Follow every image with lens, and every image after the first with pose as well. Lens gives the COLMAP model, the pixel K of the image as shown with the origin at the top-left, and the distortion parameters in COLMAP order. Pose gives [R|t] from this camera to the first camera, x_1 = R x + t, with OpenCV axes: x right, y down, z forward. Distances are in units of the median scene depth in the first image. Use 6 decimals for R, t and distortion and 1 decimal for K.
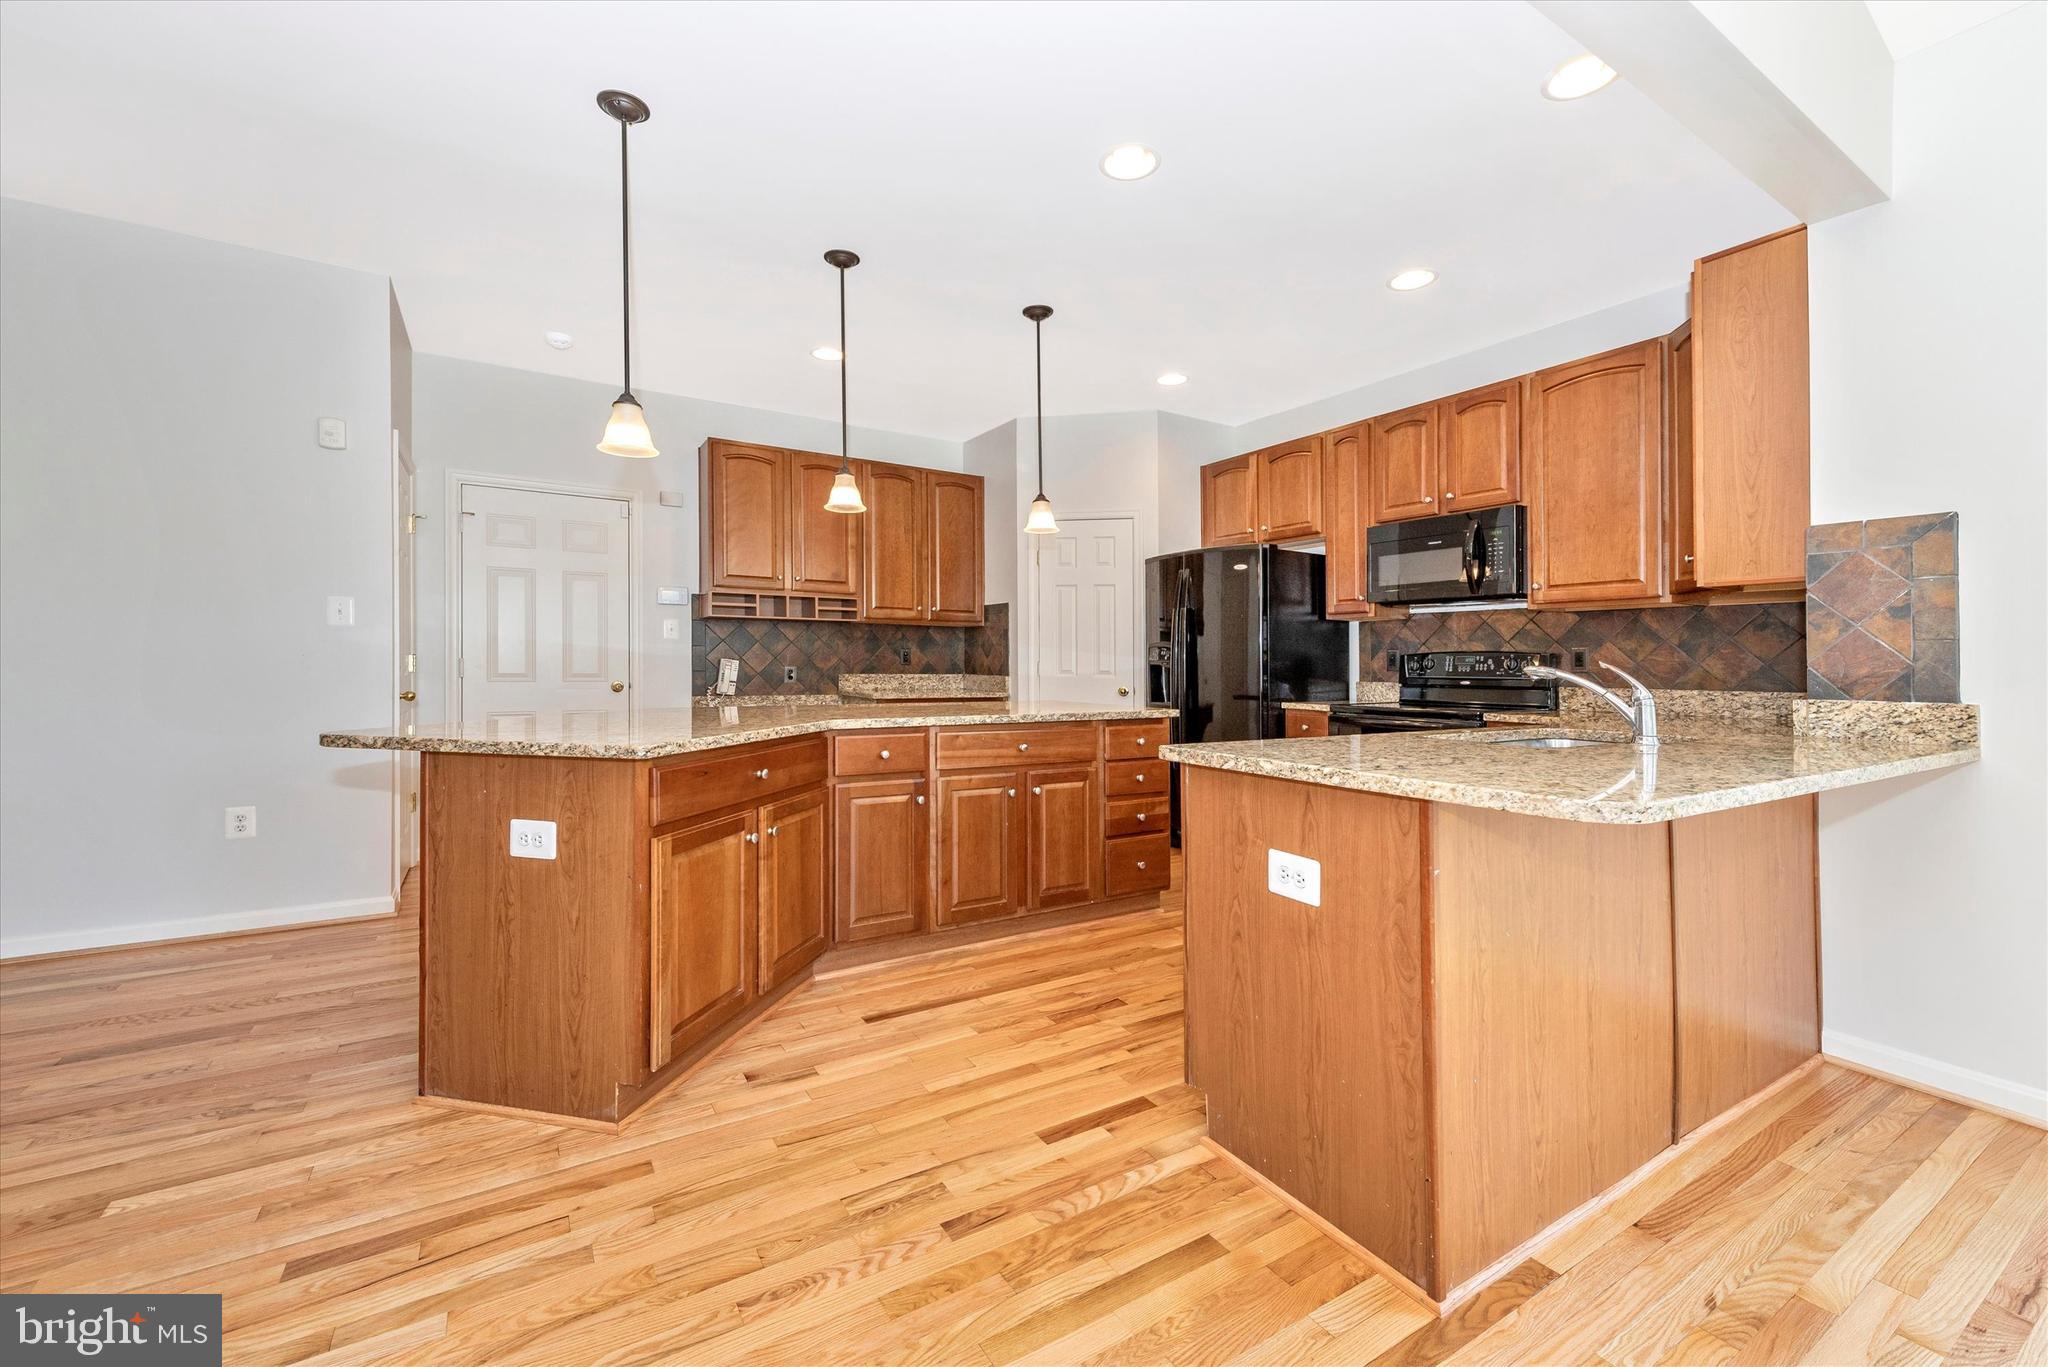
lens RADIAL K [[829.5, 0, 1037.3], [0, 829.5, 663.0], [0, 0, 1]] dist [0.005043, -0.000141]
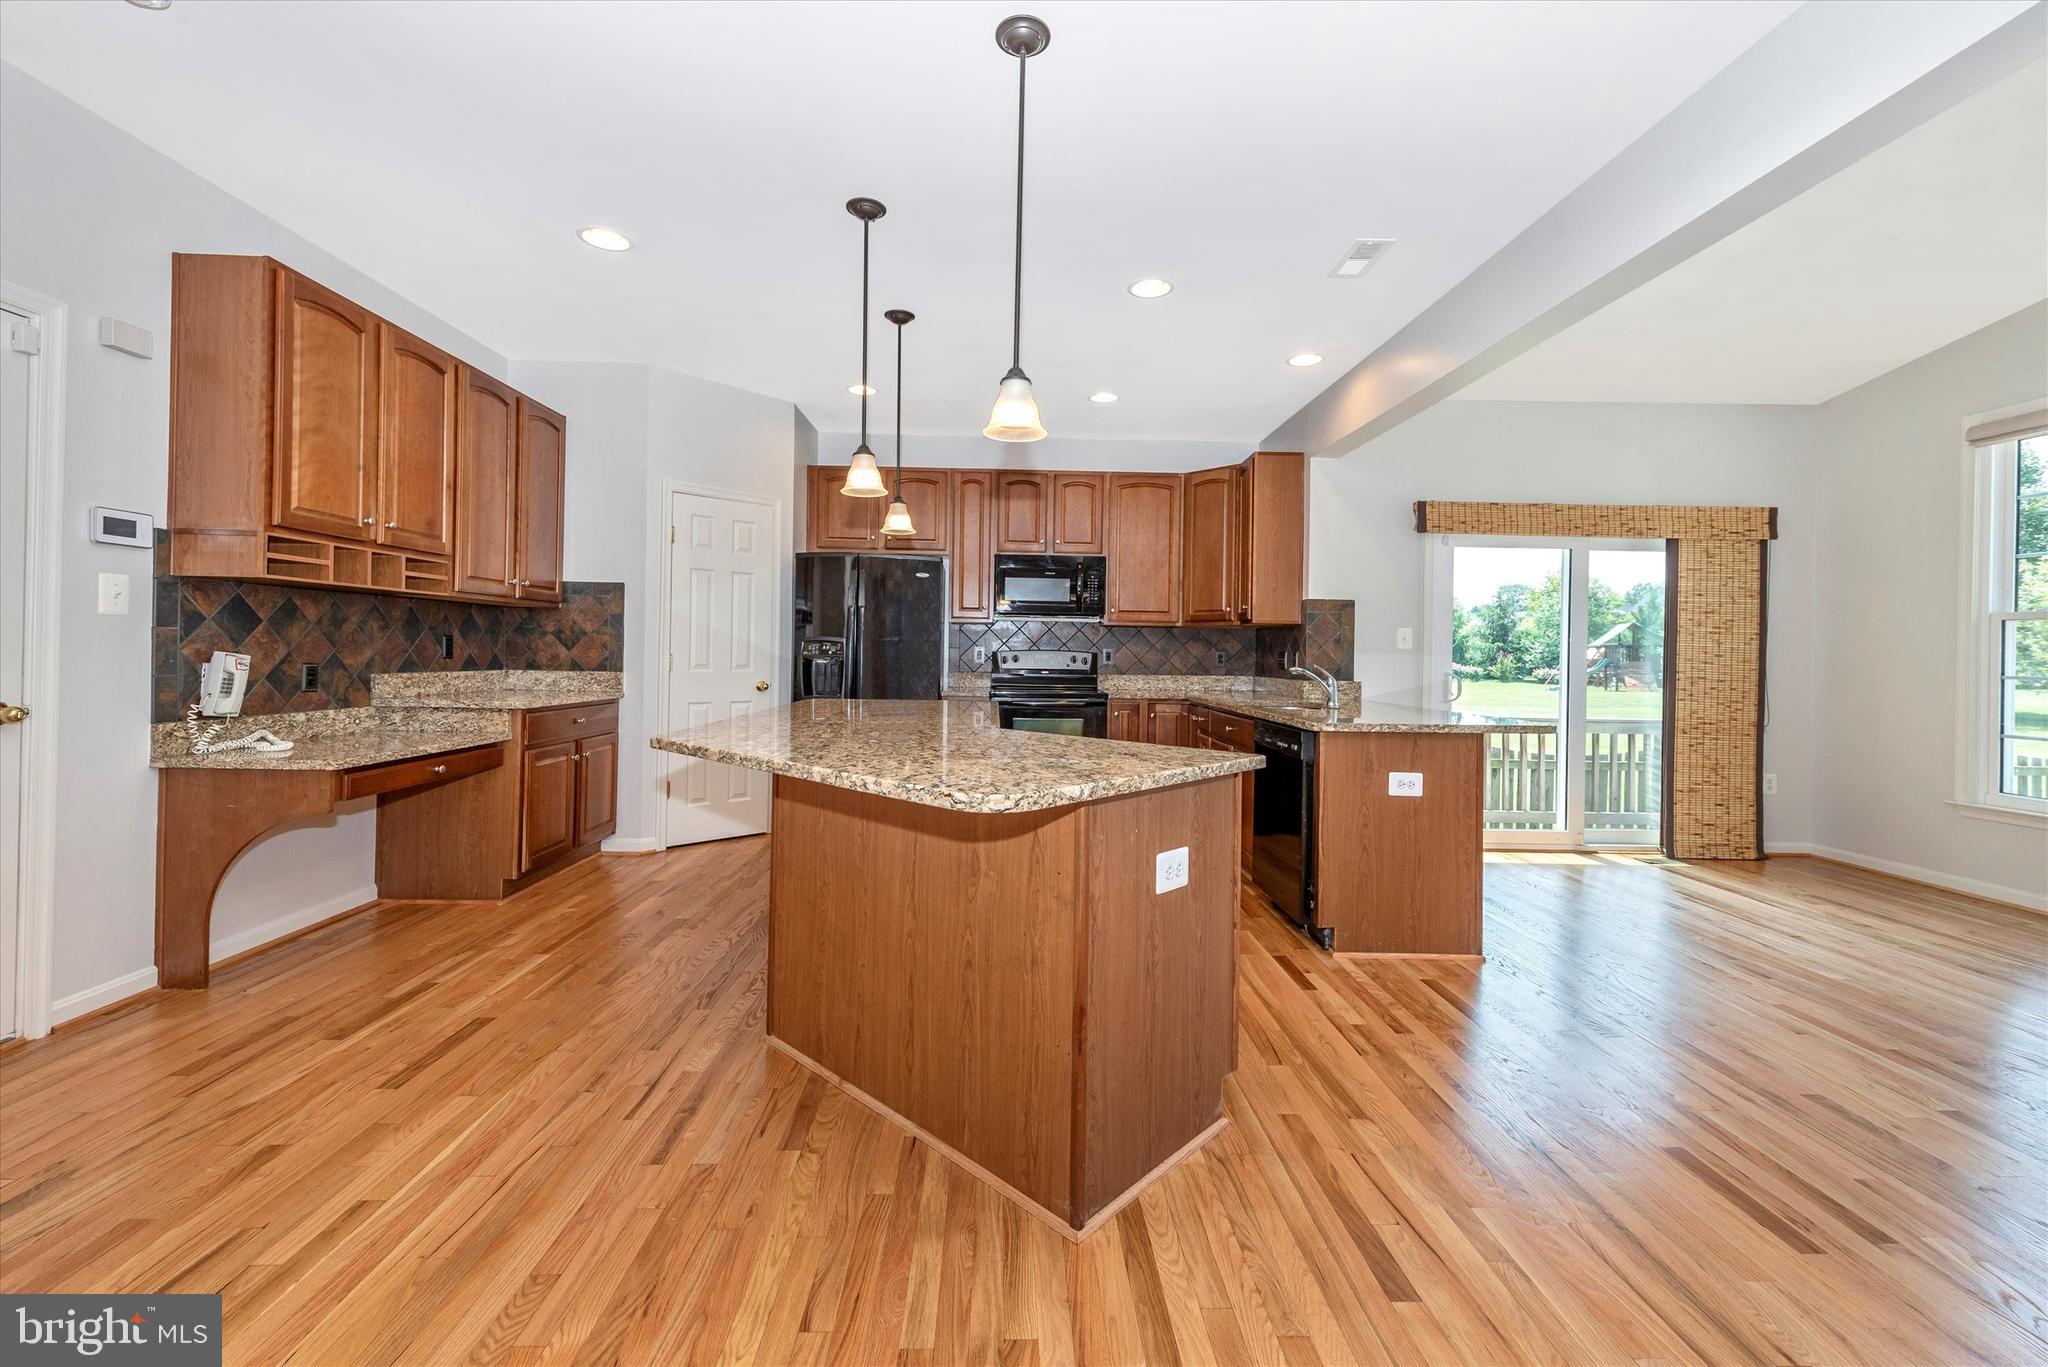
lens RADIAL K [[819.1, 0, 1021.4], [0, 819.1, 646.7], [0, 0, 1]] dist [0.002964, -0.000240]
pose [[0.515617, 0.006496, 0.856794, -0.849250], [-0.012192, 0.999926, -0.000245, -0.022676], [-0.856732, -0.010320, 0.515658, 0.379982]]
